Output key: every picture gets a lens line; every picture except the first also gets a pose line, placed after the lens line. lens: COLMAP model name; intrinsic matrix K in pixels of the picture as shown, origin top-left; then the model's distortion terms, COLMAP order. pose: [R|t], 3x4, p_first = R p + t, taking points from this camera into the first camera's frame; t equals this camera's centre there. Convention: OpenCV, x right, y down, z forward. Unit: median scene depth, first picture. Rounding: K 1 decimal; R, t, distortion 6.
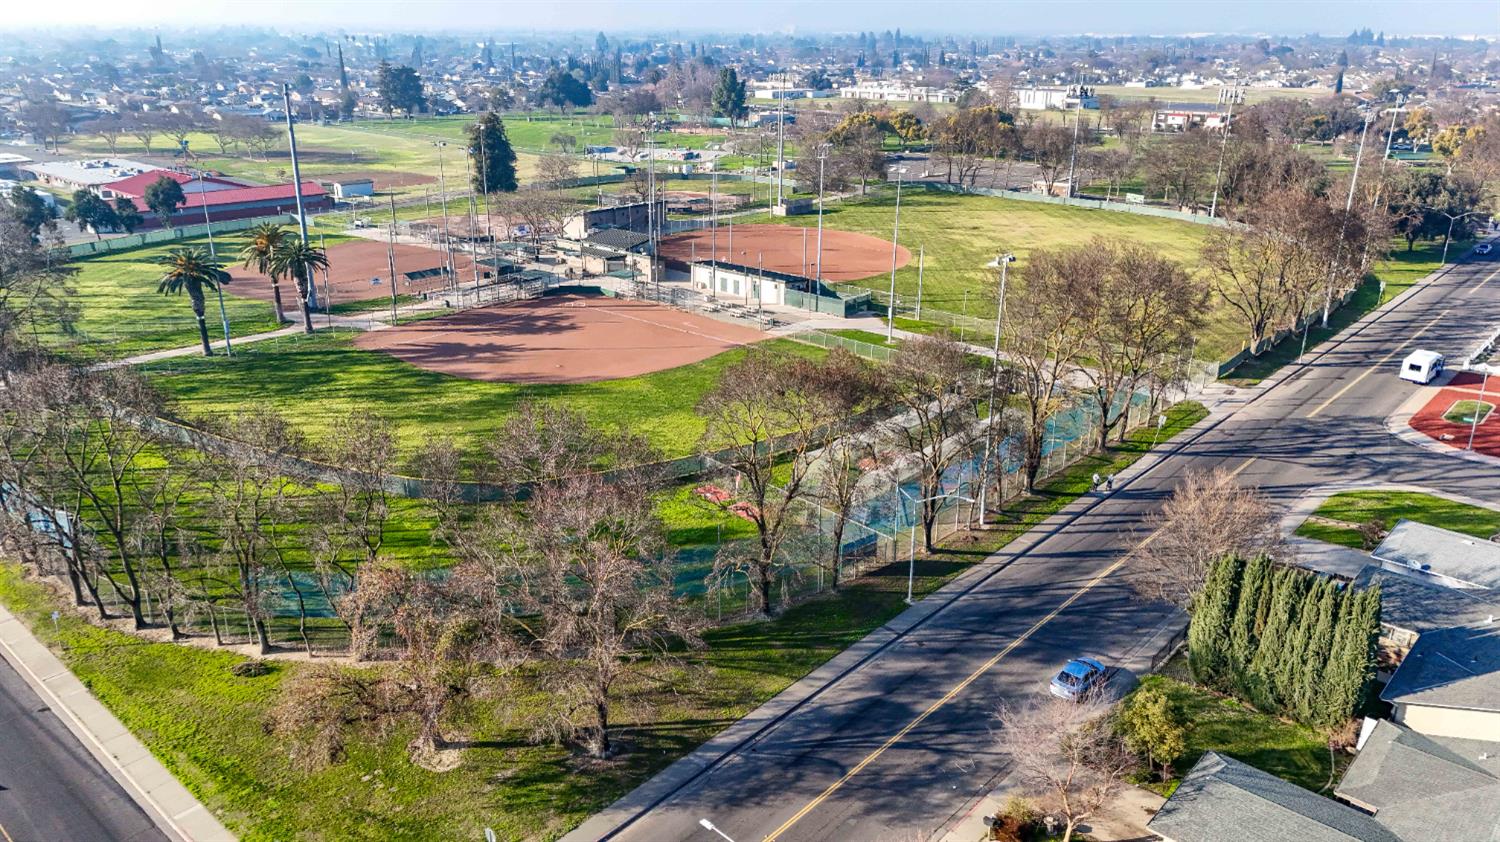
lens RADIAL K [[1086.9, 0, 750.0], [0, 1086.9, 421.0], [0, 0, 1]] dist [0.087272, -0.076970]
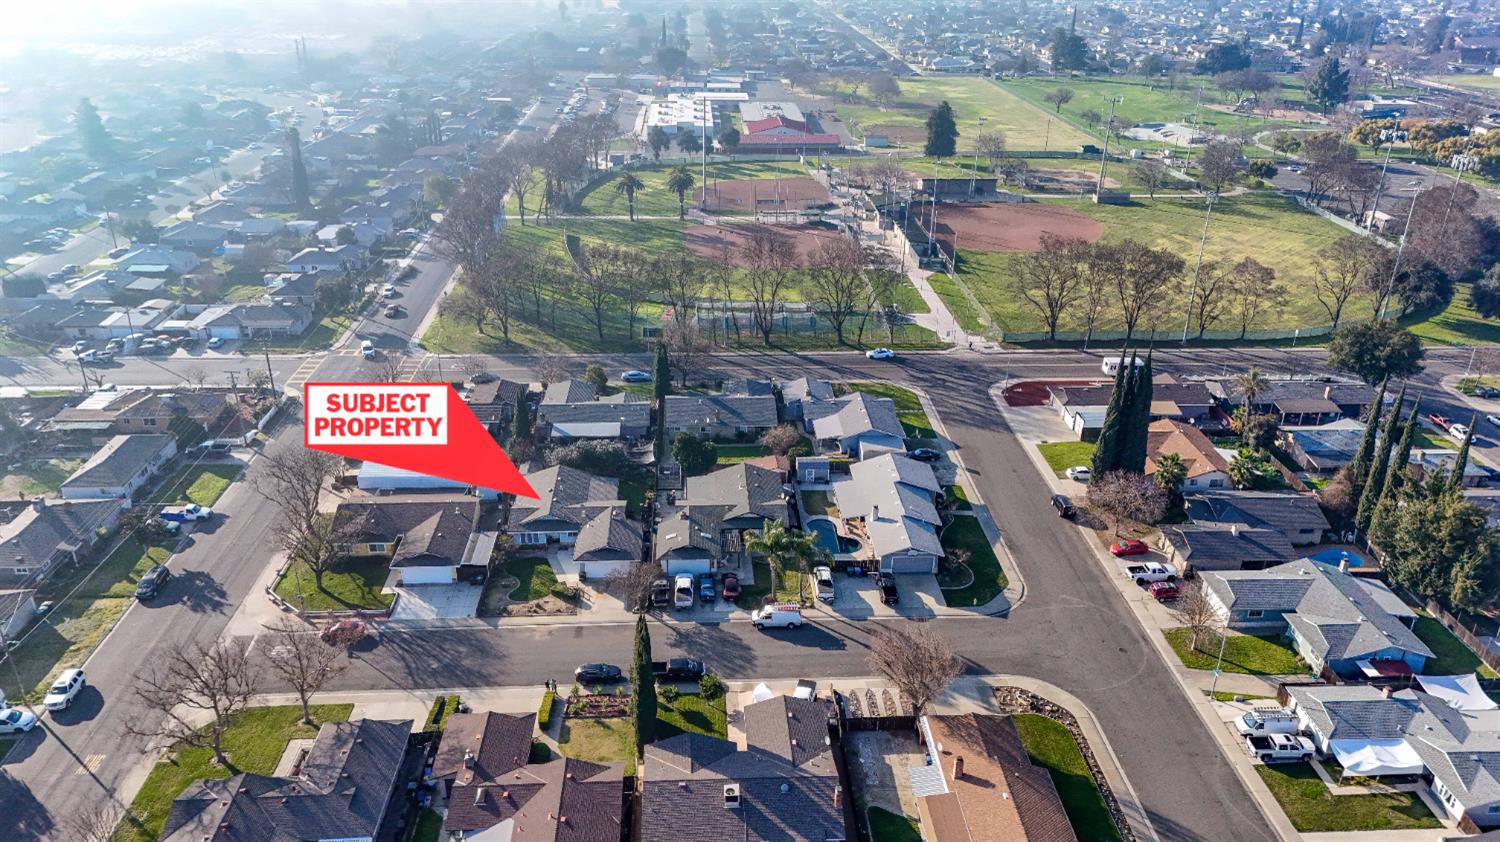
lens RADIAL K [[1086.9, 0, 750.0], [0, 1086.9, 421.0], [0, 0, 1]] dist [0.087272, -0.076970]
pose [[0.704918, 0.294927, -0.645065, 1.474778], [-0.246608, 0.954623, 0.166970, -0.123879], [0.665038, 0.041378, 0.745662, -0.554138]]
